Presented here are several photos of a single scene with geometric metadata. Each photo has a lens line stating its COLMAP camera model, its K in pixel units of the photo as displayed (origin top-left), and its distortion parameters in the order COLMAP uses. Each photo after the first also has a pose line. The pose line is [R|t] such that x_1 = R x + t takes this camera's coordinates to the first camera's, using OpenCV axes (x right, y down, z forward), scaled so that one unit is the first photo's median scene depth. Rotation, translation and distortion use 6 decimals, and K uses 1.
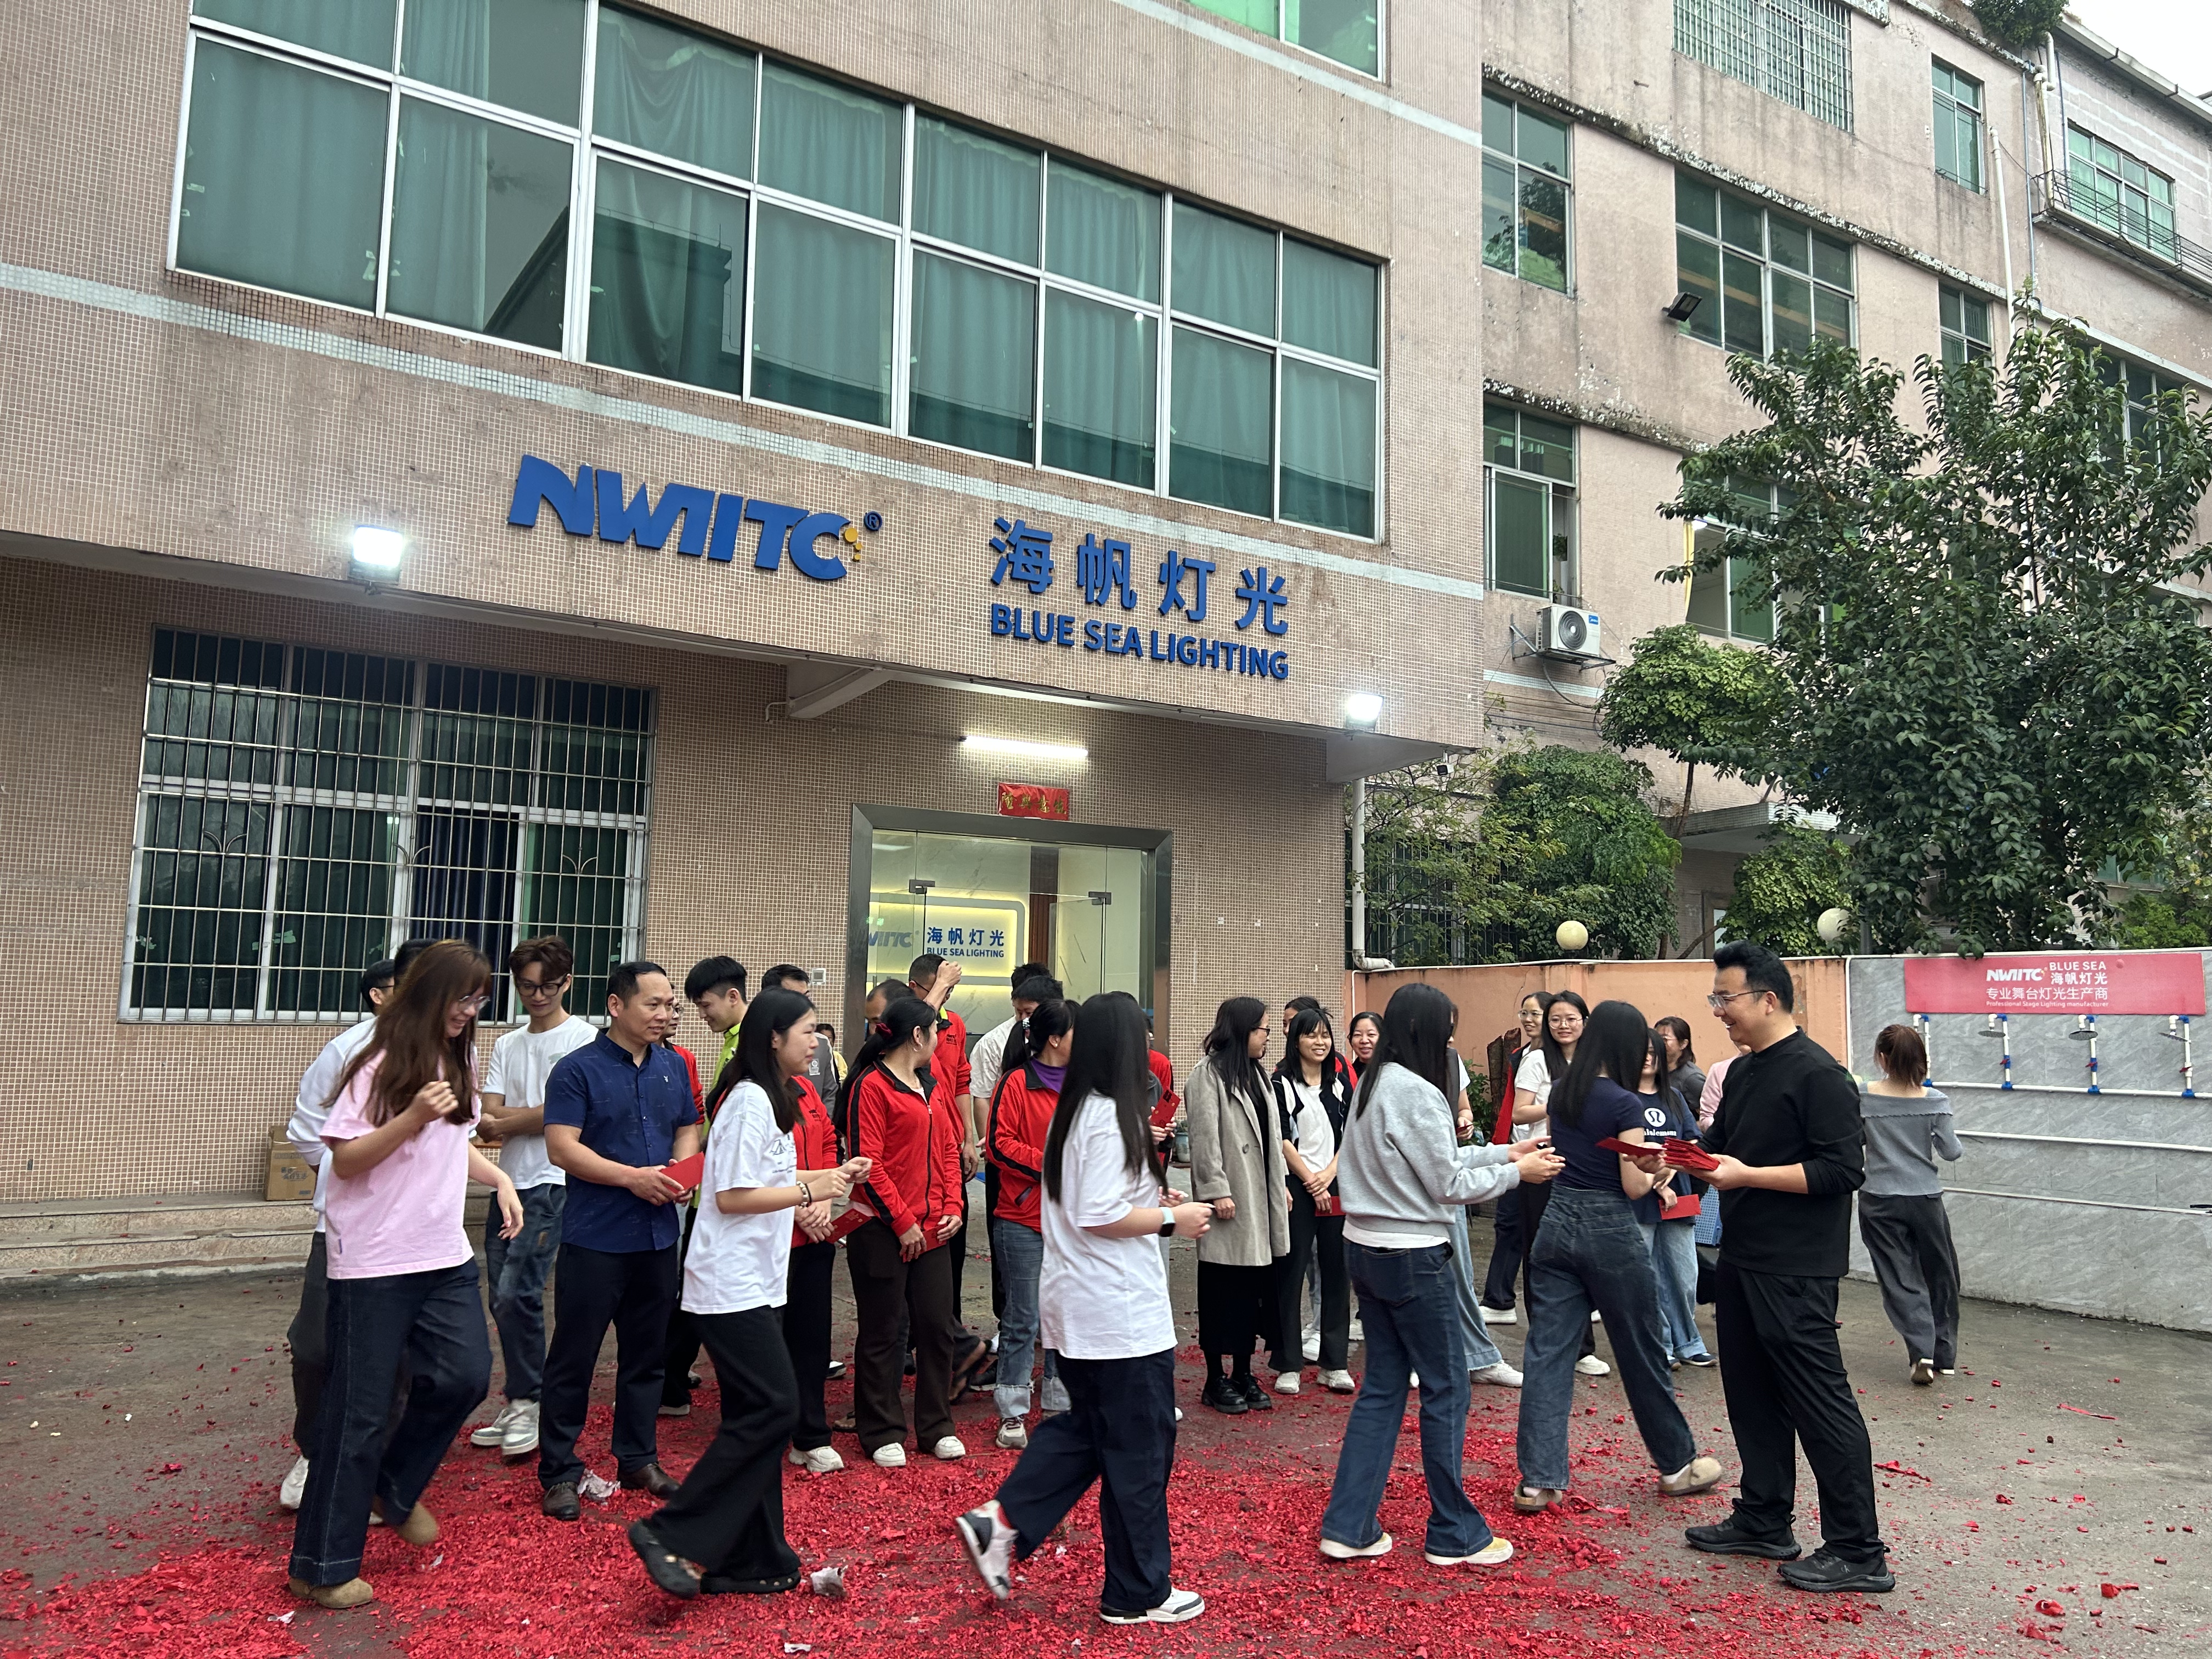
lens RADIAL K [[1666.4, 0, 1106.0], [0, 1666.4, 825.9], [0, 0, 1]] dist [0.107278, -0.108397]
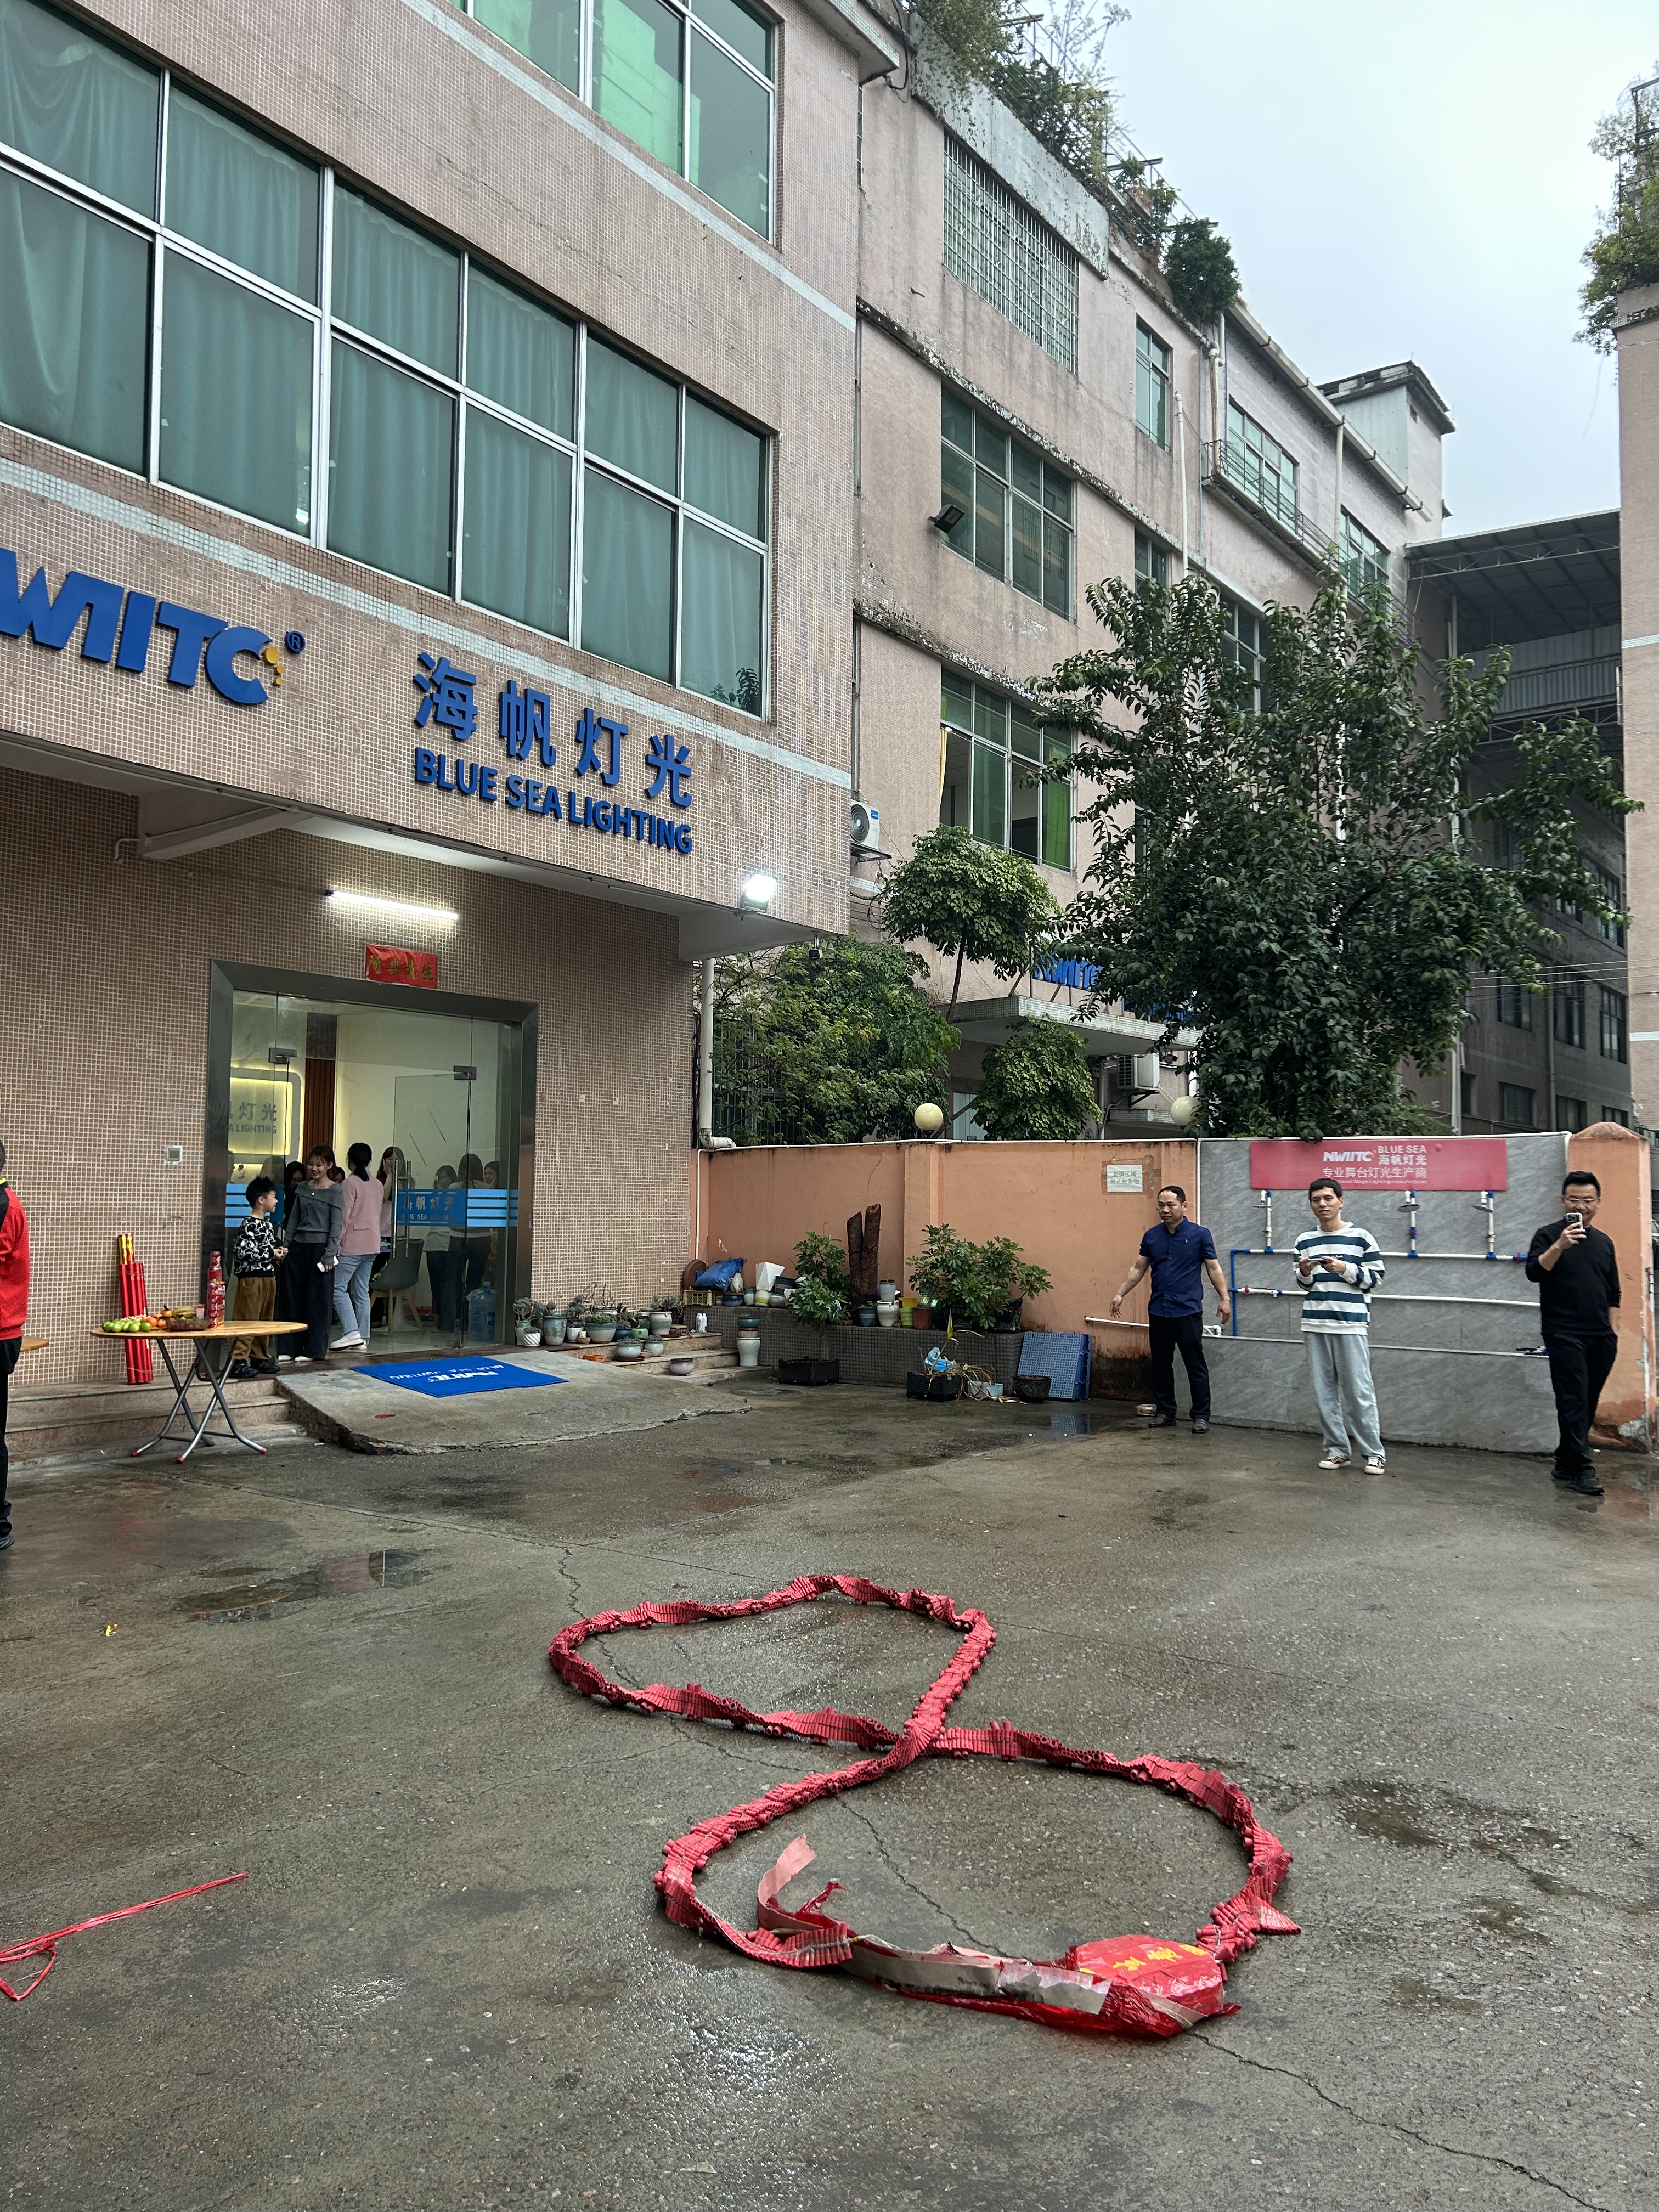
lens RADIAL K [[1680.9, 0, 830.8], [0, 1680.9, 1102.0], [0, 0, 1]] dist [0.053195, -0.026676]
pose [[0.936164, 0.015737, 0.351211, -0.165428], [-0.036835, 0.997890, 0.053471, 0.001767], [-0.349628, -0.062995, 0.934768, 0.043978]]
